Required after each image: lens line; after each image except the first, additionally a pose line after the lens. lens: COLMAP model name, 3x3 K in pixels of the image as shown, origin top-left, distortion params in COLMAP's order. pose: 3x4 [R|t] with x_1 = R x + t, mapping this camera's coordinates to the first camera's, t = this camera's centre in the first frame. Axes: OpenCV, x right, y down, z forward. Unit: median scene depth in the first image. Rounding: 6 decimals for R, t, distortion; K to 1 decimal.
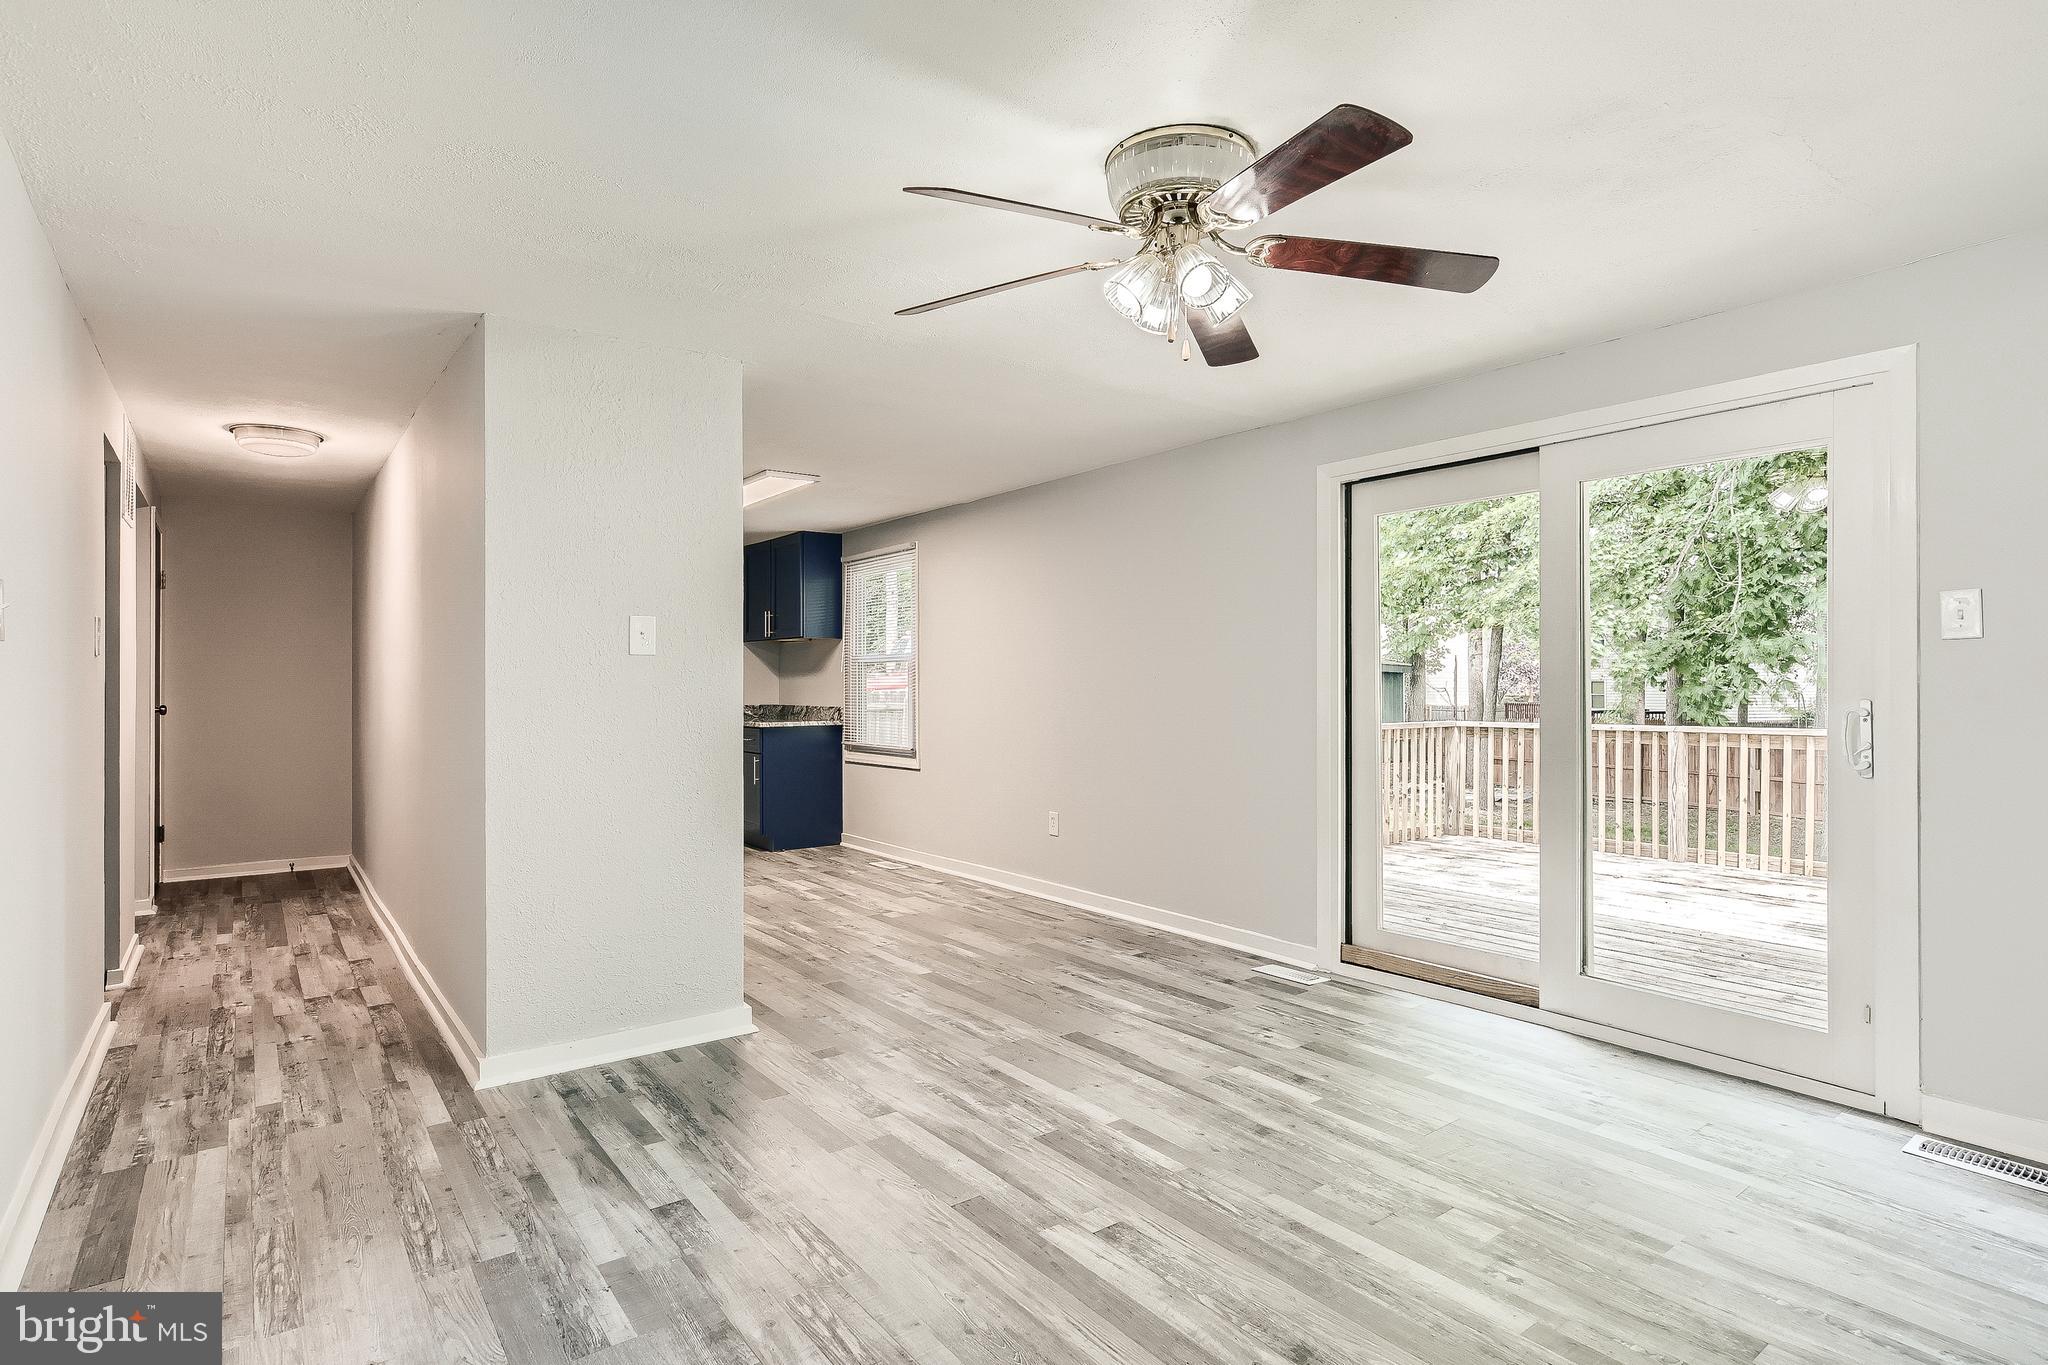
lens RADIAL K [[1040.5, 0, 1021.8], [0, 1040.5, 682.2], [0, 0, 1]] dist [0.002061, 0.001496]
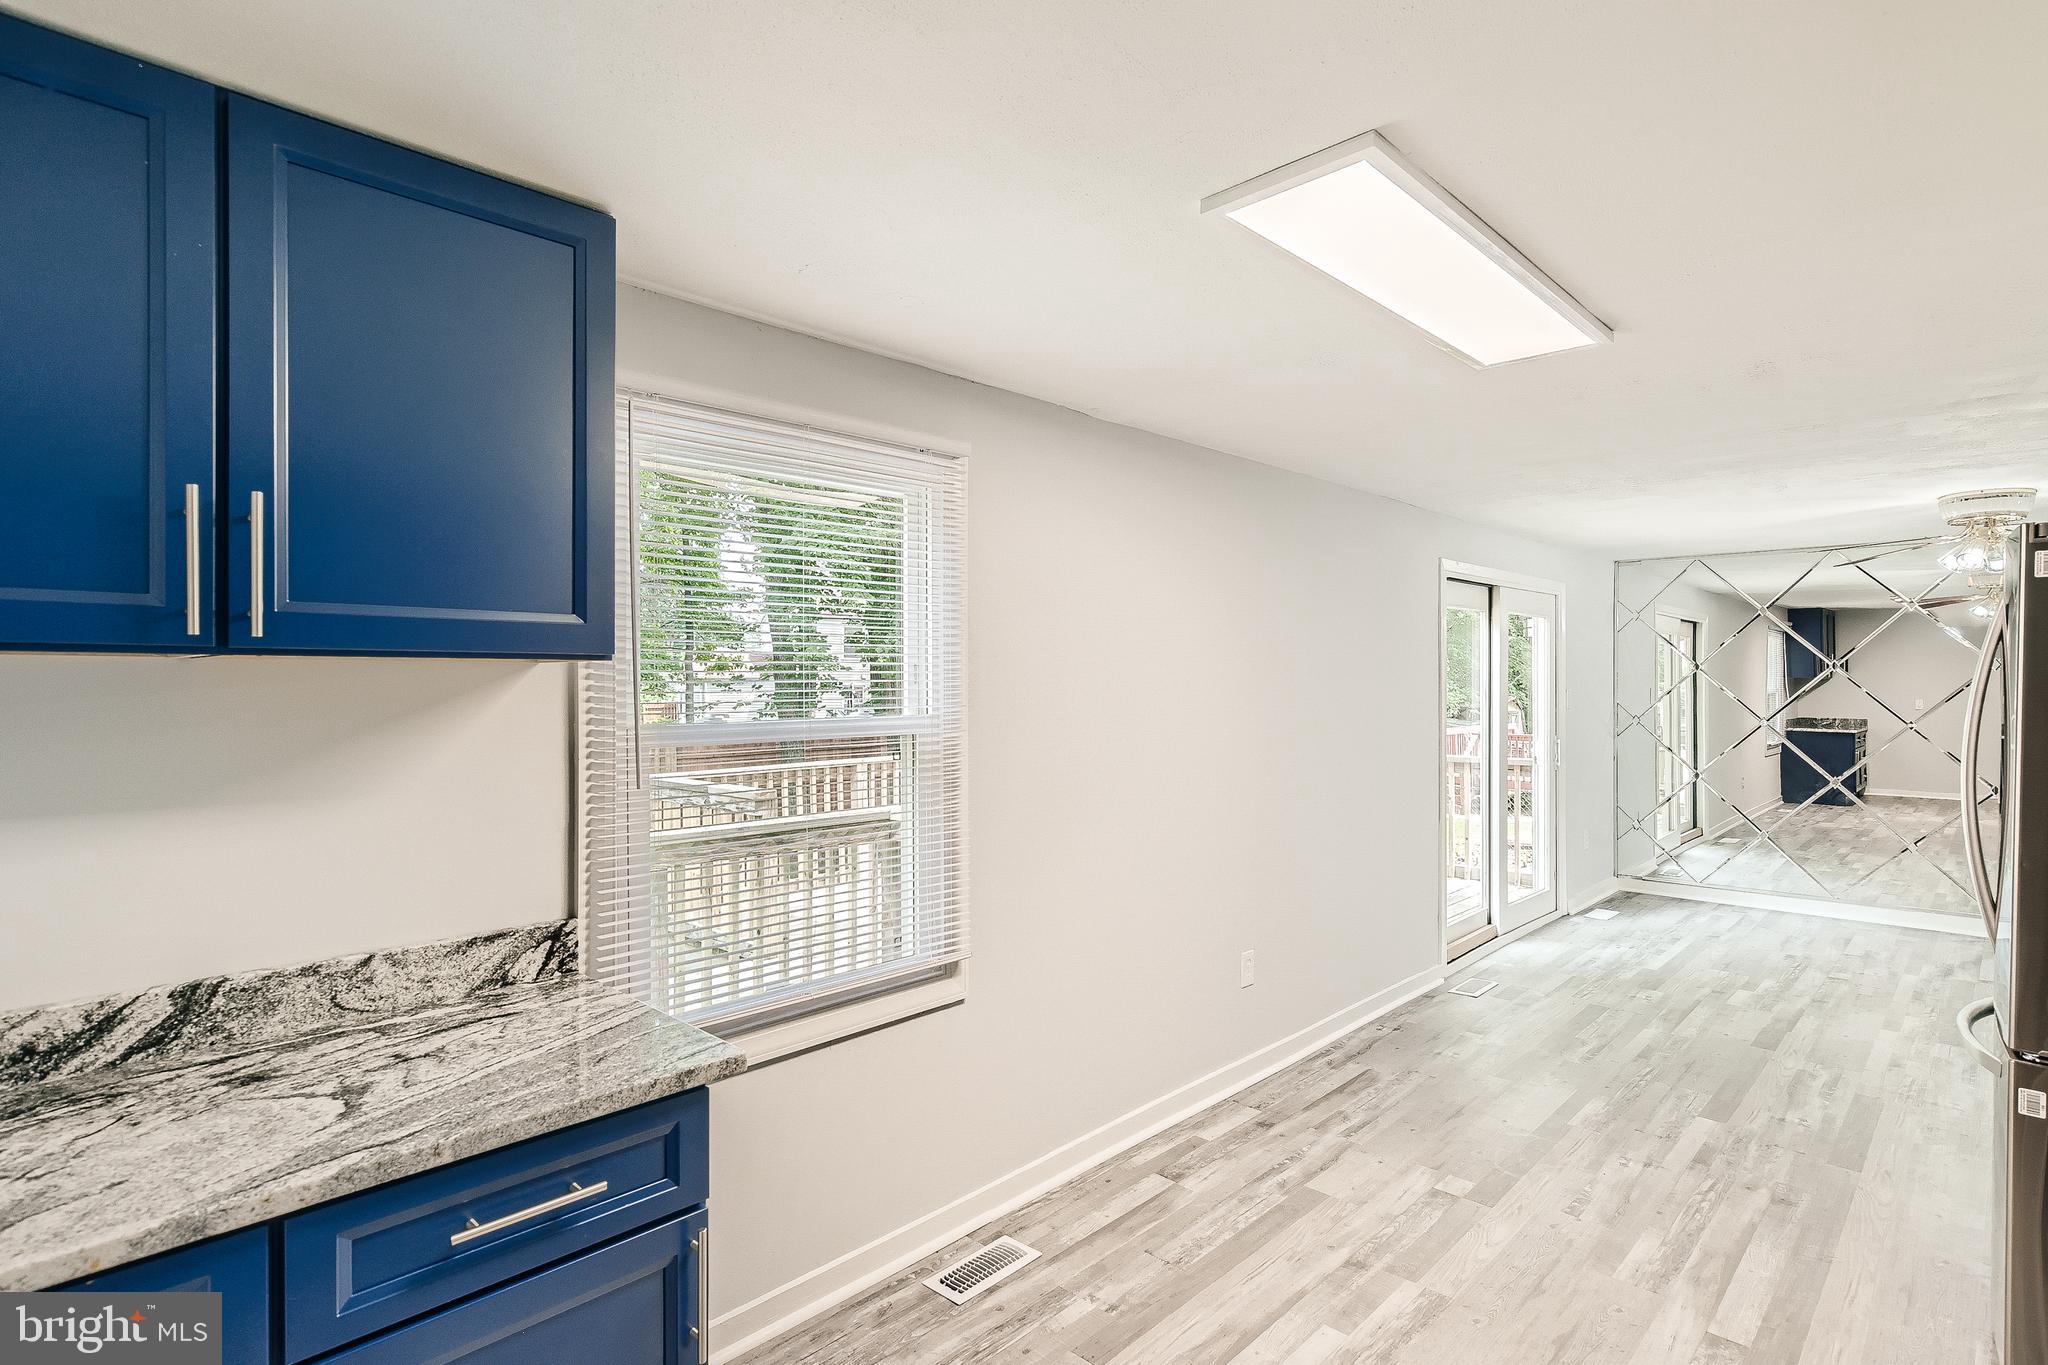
lens RADIAL K [[1040.5, 0, 1026.1], [0, 1040.5, 686.3], [0, 0, 1]] dist [0.002061, 0.001496]
pose [[-0.161472, -0.007555, 0.986848, -0.957256], [-0.000003, 0.999971, 0.007655, -0.083056], [-0.986877, 0.001233, -0.161467, 1.949007]]
